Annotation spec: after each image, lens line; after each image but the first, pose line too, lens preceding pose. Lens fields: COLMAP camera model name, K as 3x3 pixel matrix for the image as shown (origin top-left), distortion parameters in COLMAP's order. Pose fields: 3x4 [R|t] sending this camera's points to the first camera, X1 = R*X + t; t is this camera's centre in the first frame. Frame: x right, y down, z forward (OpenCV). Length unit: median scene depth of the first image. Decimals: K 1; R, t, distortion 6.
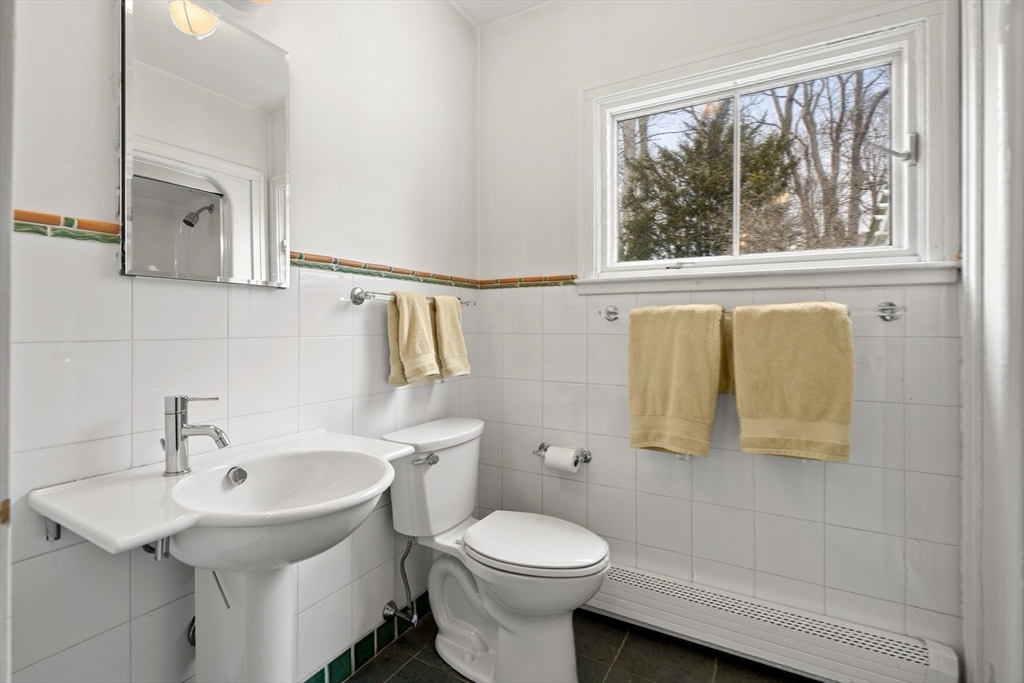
lens RADIAL K [[473.8, 0, 511.5], [0, 473.8, 332.0], [0, 0, 1]] dist [-0.004373, 0.002952]
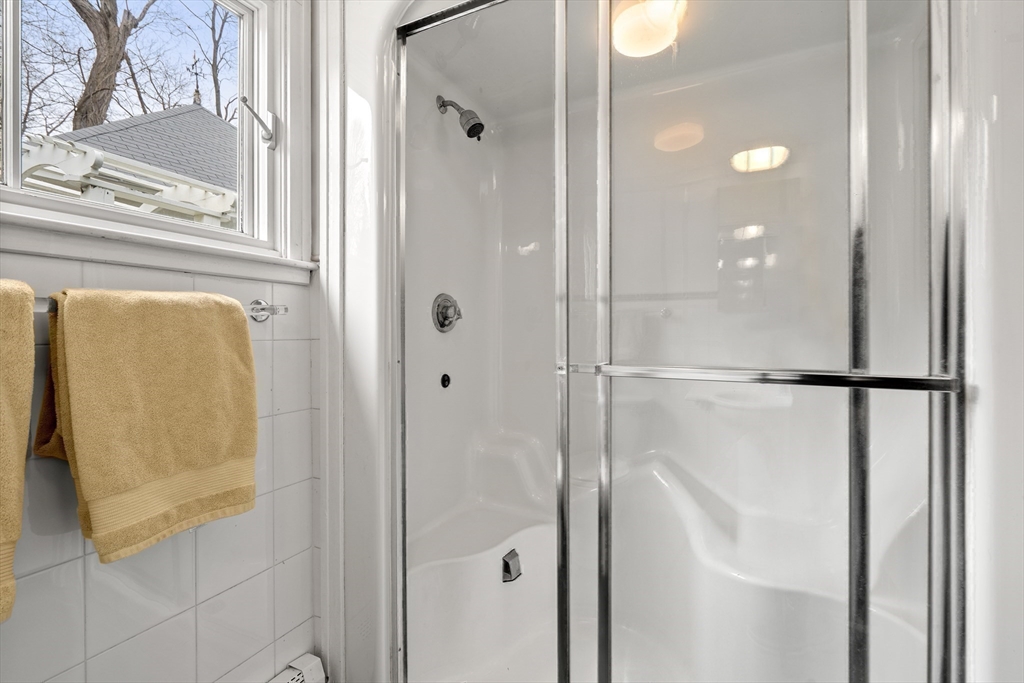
lens RADIAL K [[473.8, 0, 511.5], [0, 473.8, 332.4], [0, 0, 1]] dist [-0.004373, 0.002952]
pose [[-0.053720, -0.004624, 0.998545, -0.074464], [0.013322, 0.999897, 0.005347, -0.002398], [-0.998467, 0.013590, -0.053653, 0.595316]]
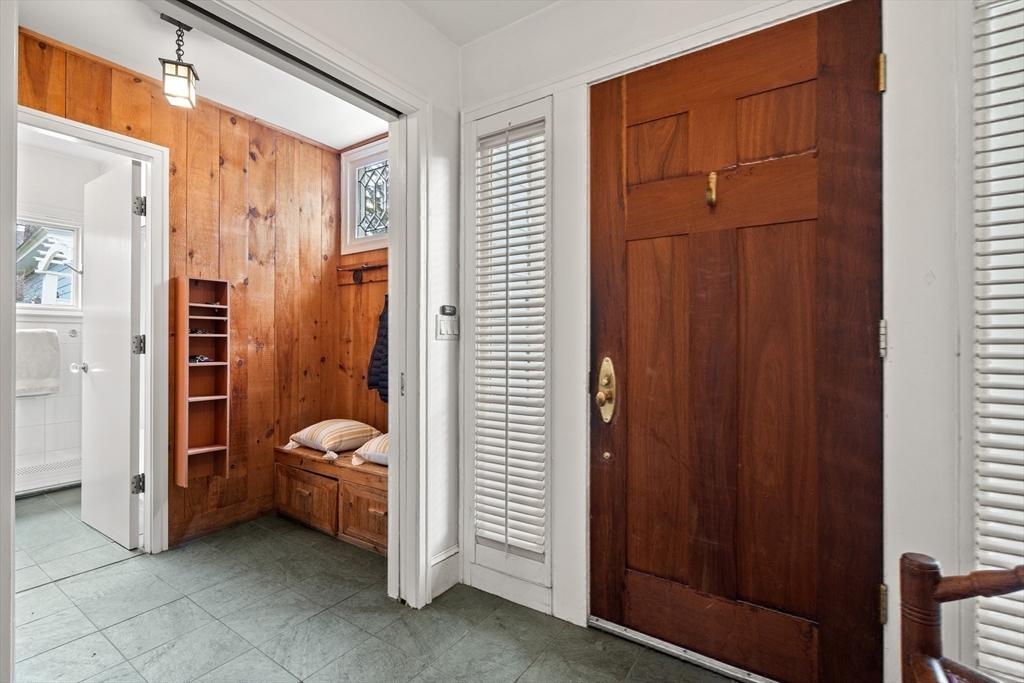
lens RADIAL K [[473.8, 0, 511.9], [0, 473.8, 340.2], [0, 0, 1]] dist [-0.004373, 0.002952]
pose [[0.075308, 0.004881, 0.997148, -1.551675], [0.010436, 0.999929, -0.005683, 0.031355], [-0.997106, 0.010834, 0.075252, -1.528311]]
